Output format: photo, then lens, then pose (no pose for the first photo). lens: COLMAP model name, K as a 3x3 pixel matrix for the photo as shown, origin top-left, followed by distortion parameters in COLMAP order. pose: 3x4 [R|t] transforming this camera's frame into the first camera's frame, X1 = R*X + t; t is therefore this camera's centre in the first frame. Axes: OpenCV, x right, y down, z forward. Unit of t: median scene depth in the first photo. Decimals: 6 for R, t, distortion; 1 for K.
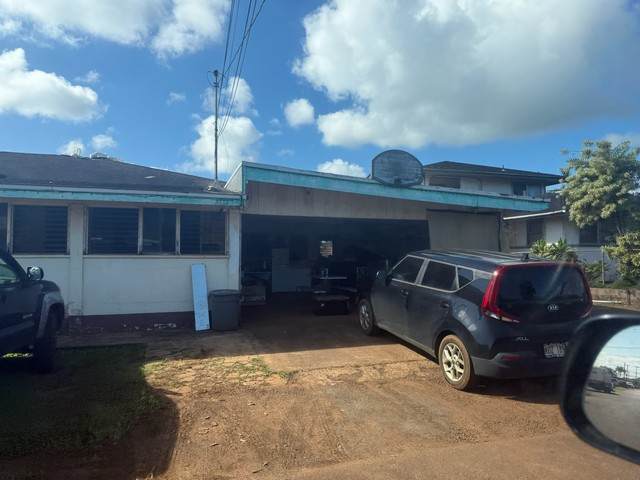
lens RADIAL K [[462.1, 0, 323.8], [0, 462.1, 238.3], [0, 0, 1]] dist [0.038148, -0.014241]
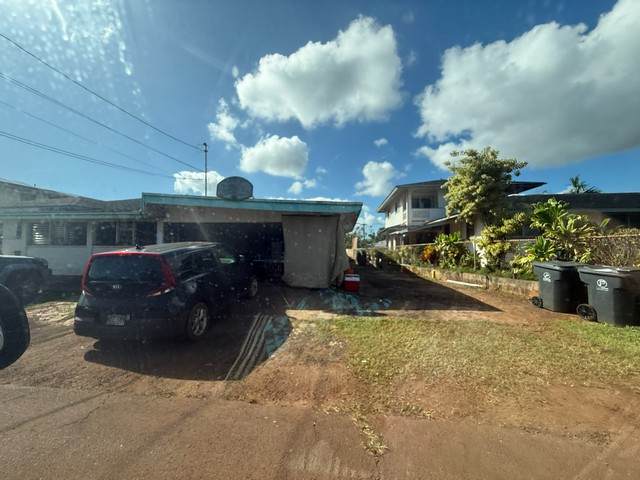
lens RADIAL K [[262.6, 0, 314.6], [0, 262.6, 238.3], [0, 0, 1]] dist [0.002129, -0.000878]
pose [[0.907719, -0.010224, -0.419455, 0.808247], [0.014269, 0.999877, 0.006508, 0.009553], [0.419337, -0.011893, 0.907753, 0.351242]]
